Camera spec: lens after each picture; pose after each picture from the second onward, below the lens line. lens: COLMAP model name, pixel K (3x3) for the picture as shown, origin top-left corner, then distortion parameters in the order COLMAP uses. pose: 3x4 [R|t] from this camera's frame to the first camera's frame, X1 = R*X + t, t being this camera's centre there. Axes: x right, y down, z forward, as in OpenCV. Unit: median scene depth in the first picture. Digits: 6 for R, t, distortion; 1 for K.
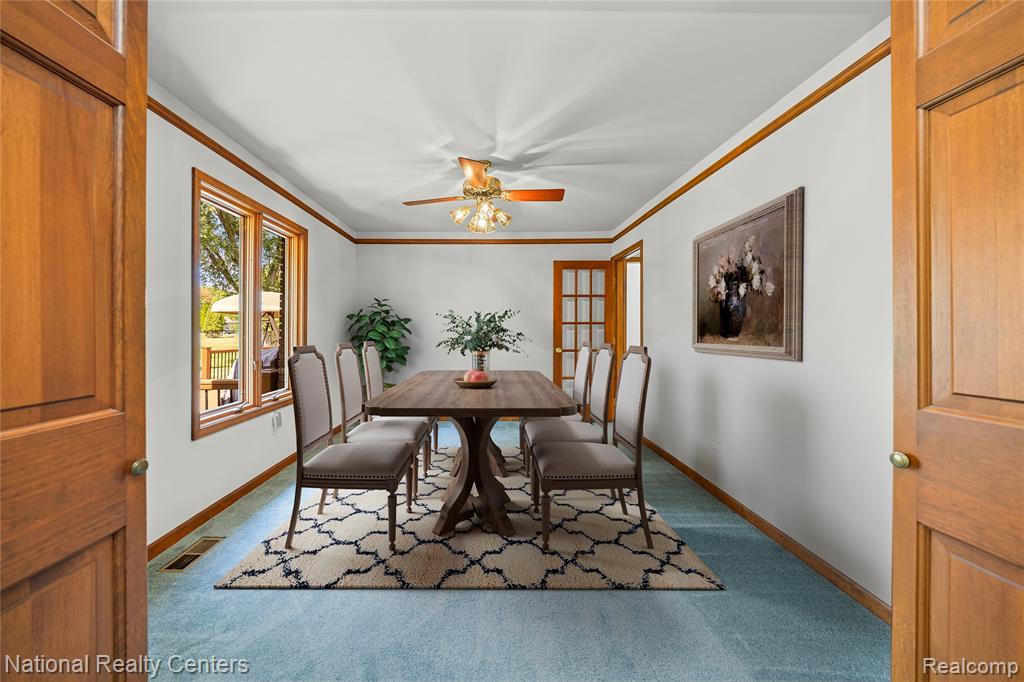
lens RADIAL K [[359.0, 0, 512.4], [0, 359.0, 335.1], [0, 0, 1]] dist [0.002939, 0.000015]
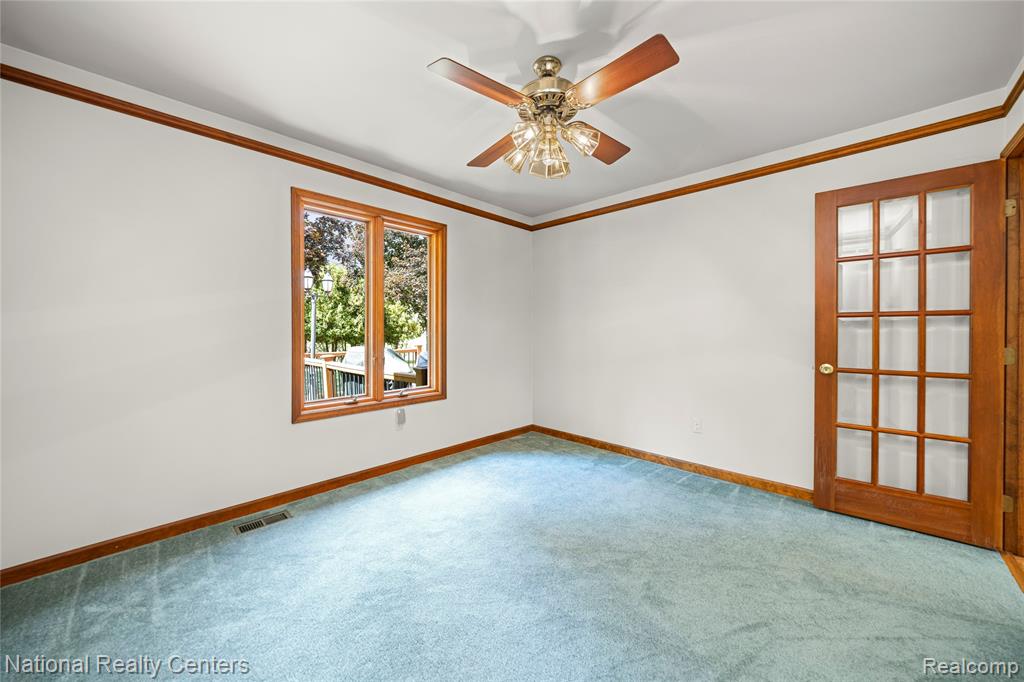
lens RADIAL K [[390.1, 0, 505.3], [0, 390.1, 335.1], [0, 0, 1]] dist [0.000251, -0.001742]
pose [[0.679036, 0.013181, -0.733987, 0.318137], [-0.011572, 0.999907, 0.007251, -0.005672], [0.734014, 0.003570, 0.679125, 0.415530]]
